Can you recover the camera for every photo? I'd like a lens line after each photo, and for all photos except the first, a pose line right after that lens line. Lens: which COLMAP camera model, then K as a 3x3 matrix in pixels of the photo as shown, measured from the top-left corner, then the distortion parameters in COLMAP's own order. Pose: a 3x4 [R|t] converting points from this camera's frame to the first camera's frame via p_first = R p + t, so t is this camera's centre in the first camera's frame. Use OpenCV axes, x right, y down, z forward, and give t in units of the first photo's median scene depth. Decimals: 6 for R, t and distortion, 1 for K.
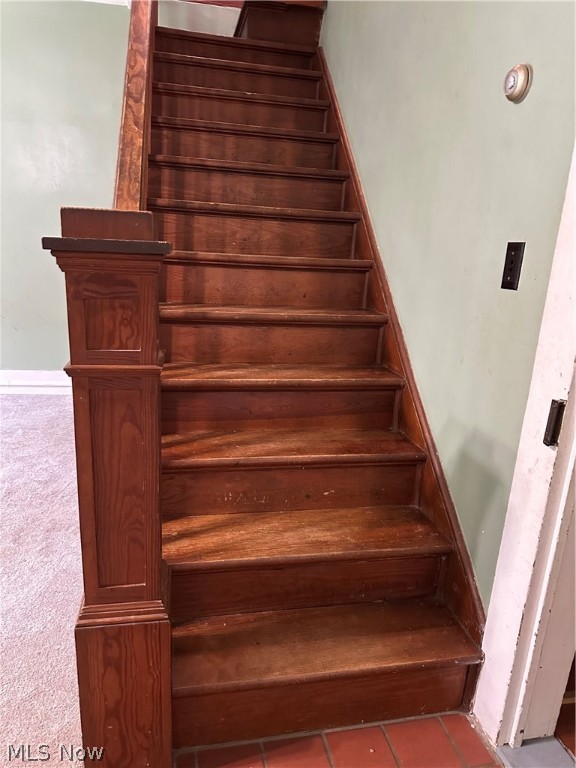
lens RADIAL K [[545.2, 0, 289.1], [0, 545.2, 384.5], [0, 0, 1]] dist [0.029266, -0.035252]
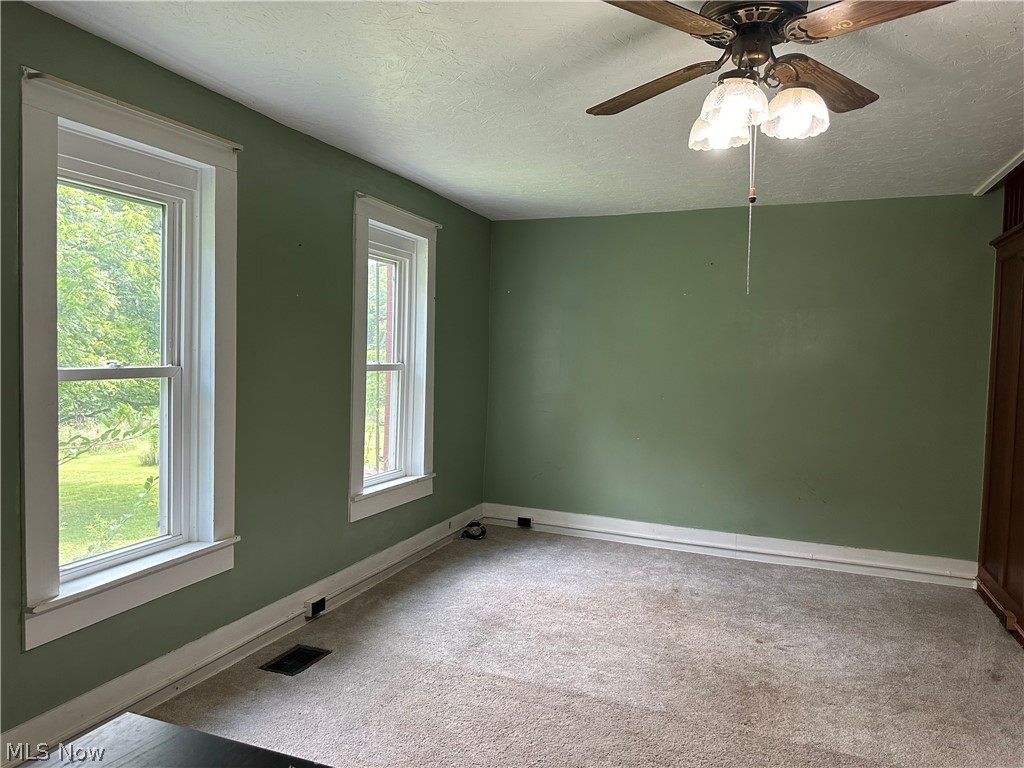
lens RADIAL K [[726.9, 0, 522.5], [0, 726.9, 380.2], [0, 0, 1]] dist [0.029266, -0.035252]
pose [[0.857834, -0.009515, -0.513838, -0.724459], [-0.117206, 0.969858, -0.213630, 0.080845], [0.500383, 0.243484, 0.830862, -1.095005]]
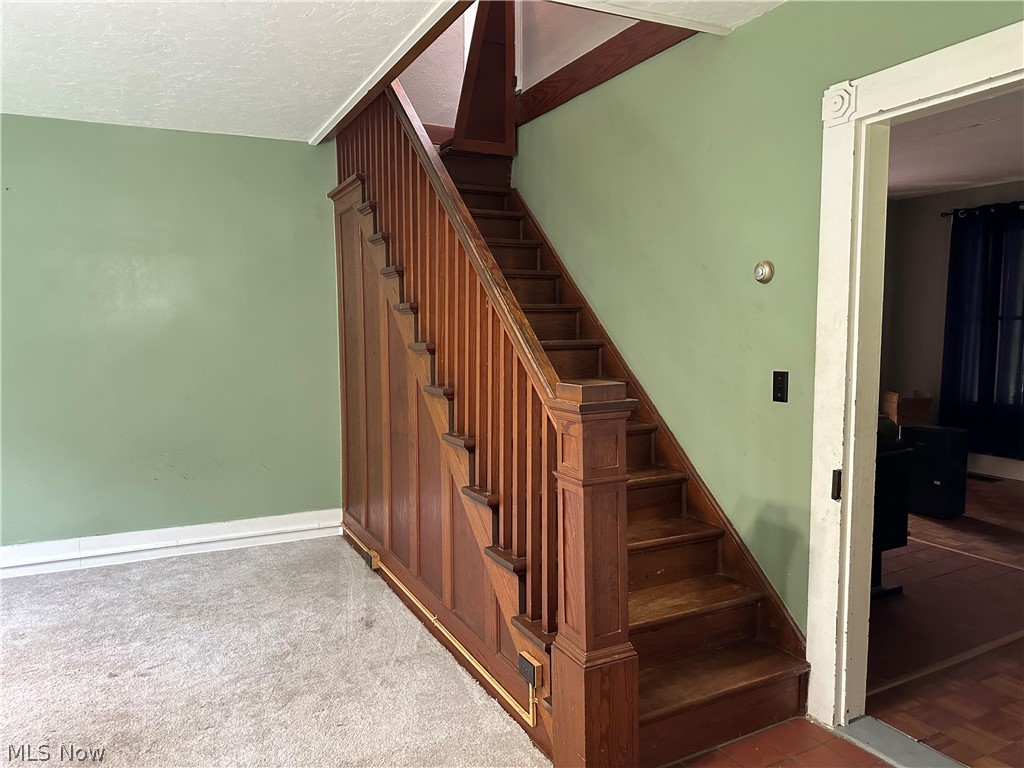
lens RADIAL K [[726.9, 0, 512.5], [0, 726.9, 380.9], [0, 0, 1]] dist [0.029266, -0.035252]
pose [[0.960510, -0.083995, 0.265264, -0.749038], [0.128910, 0.979194, -0.156720, -0.010440], [-0.246581, 0.184726, 0.951354, -0.657479]]
